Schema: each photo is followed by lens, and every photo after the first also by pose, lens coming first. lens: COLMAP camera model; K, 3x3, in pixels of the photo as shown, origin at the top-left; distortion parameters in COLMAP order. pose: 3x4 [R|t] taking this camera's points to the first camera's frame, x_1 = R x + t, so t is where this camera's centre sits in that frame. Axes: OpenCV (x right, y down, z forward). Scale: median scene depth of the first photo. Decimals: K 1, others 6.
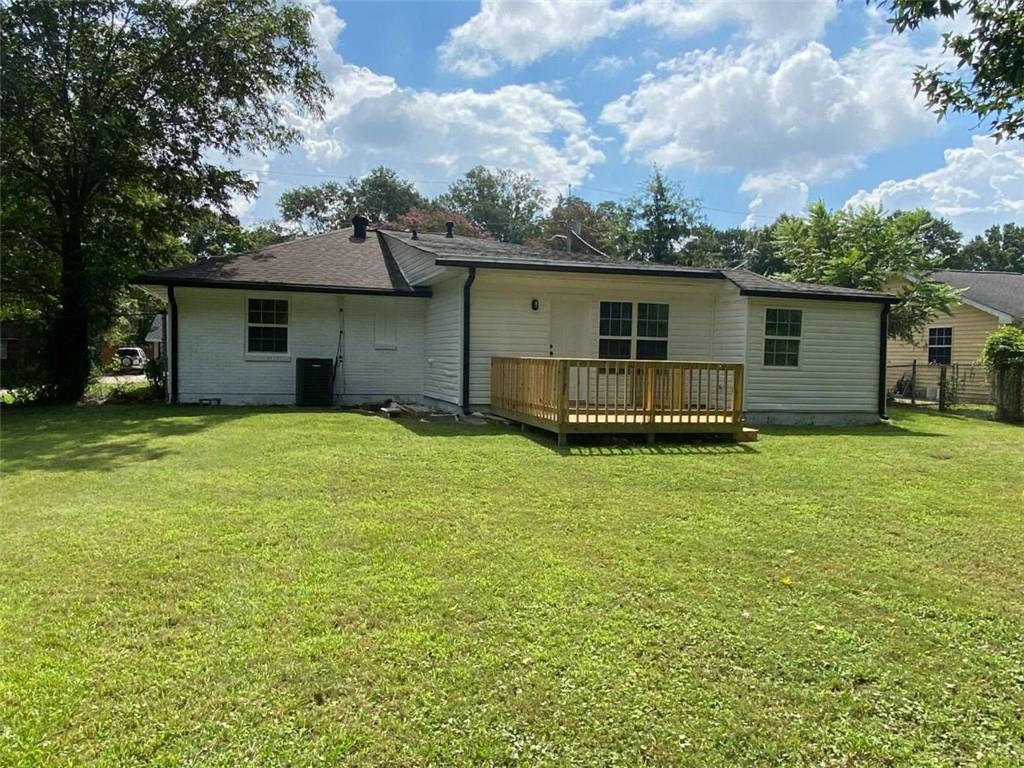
lens RADIAL K [[761.3, 0, 515.0], [0, 761.3, 385.0], [0, 0, 1]] dist [0.092922, -0.116598]
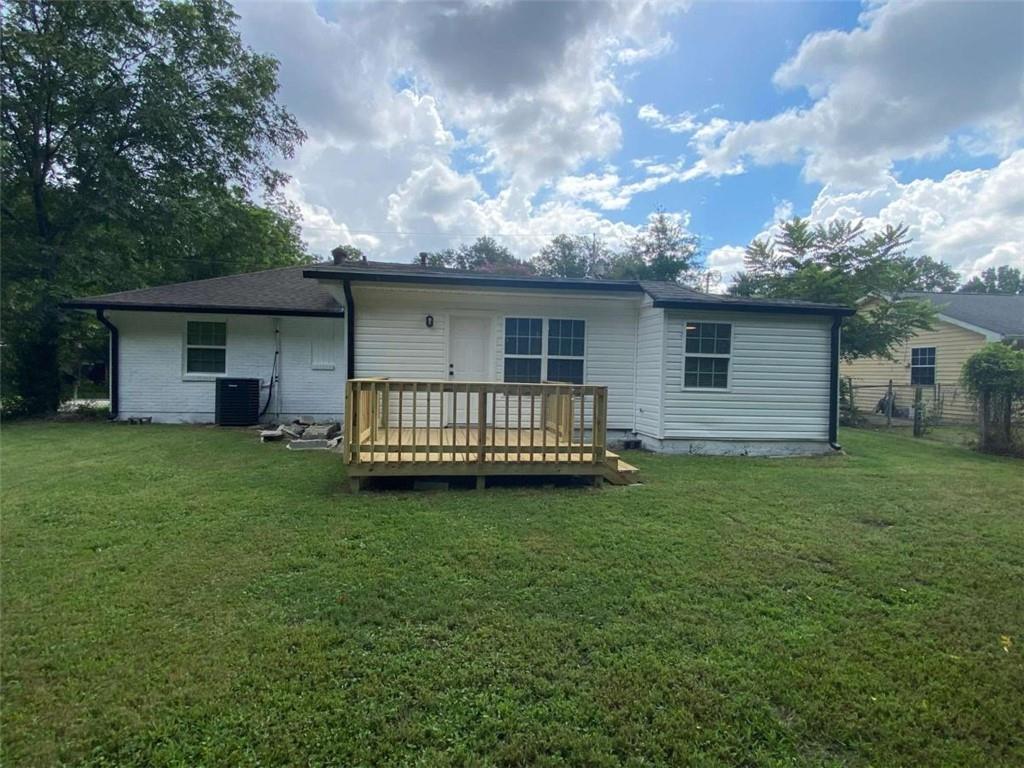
lens RADIAL K [[547.2, 0, 517.7], [0, 547.2, 387.8], [0, 0, 1]] dist [0.047819, -0.039903]
pose [[0.988162, 0.003257, -0.153379, 0.222306], [-0.005575, 0.999877, -0.014689, -0.013477], [0.153312, 0.015370, 0.988058, 0.330914]]
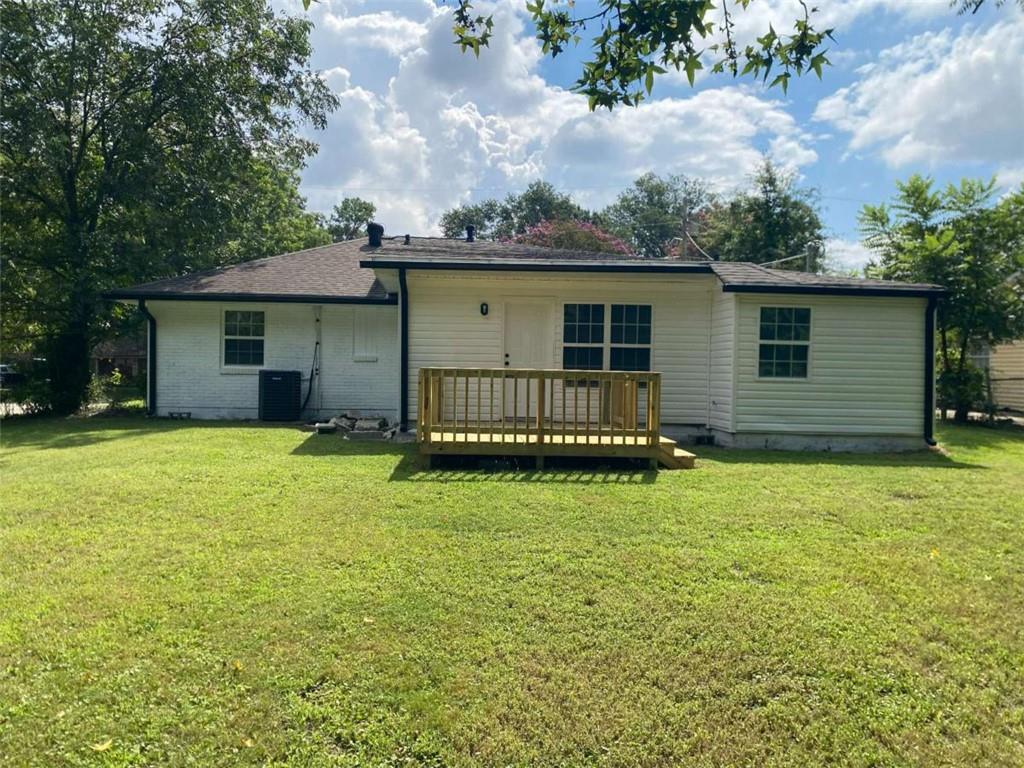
lens RADIAL K [[785.0, 0, 512.0], [0, 785.0, 384.0], [0, 0, 1]] dist [0.056864, -0.000907]
pose [[0.969174, -0.001136, -0.246376, 0.266144], [-0.004837, 0.999709, -0.023636, 0.003478], [0.246331, 0.024099, 0.968886, 0.114367]]
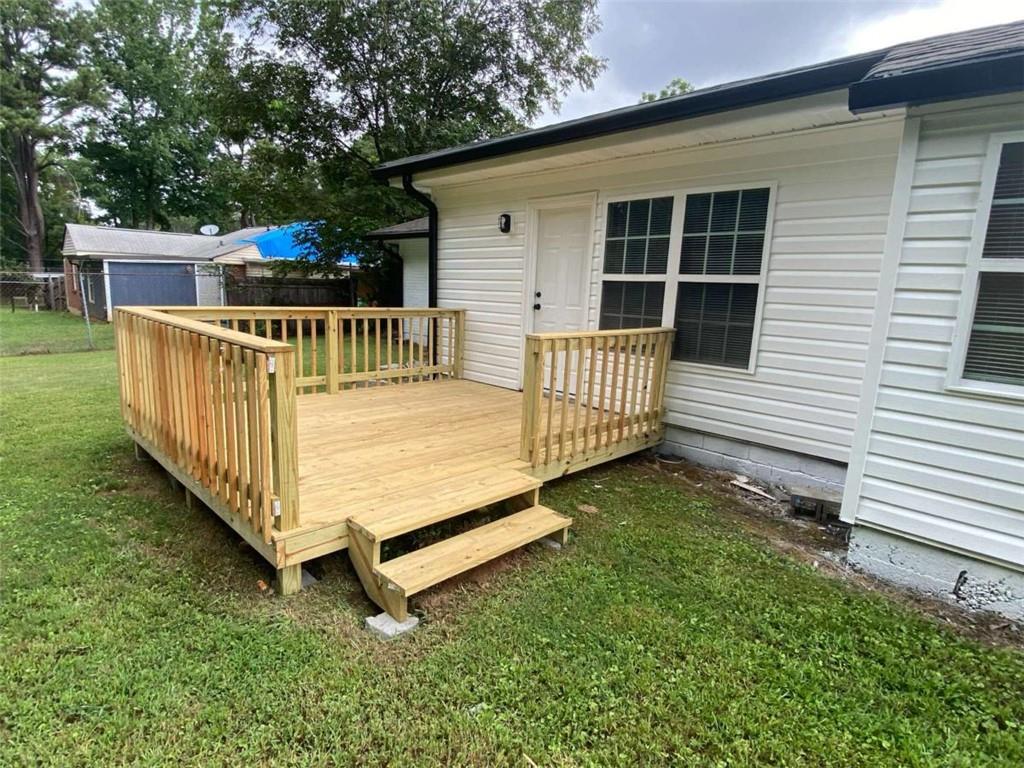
lens RADIAL K [[542.3, 0, 520.5], [0, 542.3, 385.0], [0, 0, 1]] dist [0.048300, -0.037095]
pose [[0.481711, 0.154796, -0.862550, 0.395978], [-0.060065, 0.987793, 0.143728, -0.039019], [0.874269, -0.017426, 0.485128, 0.750357]]
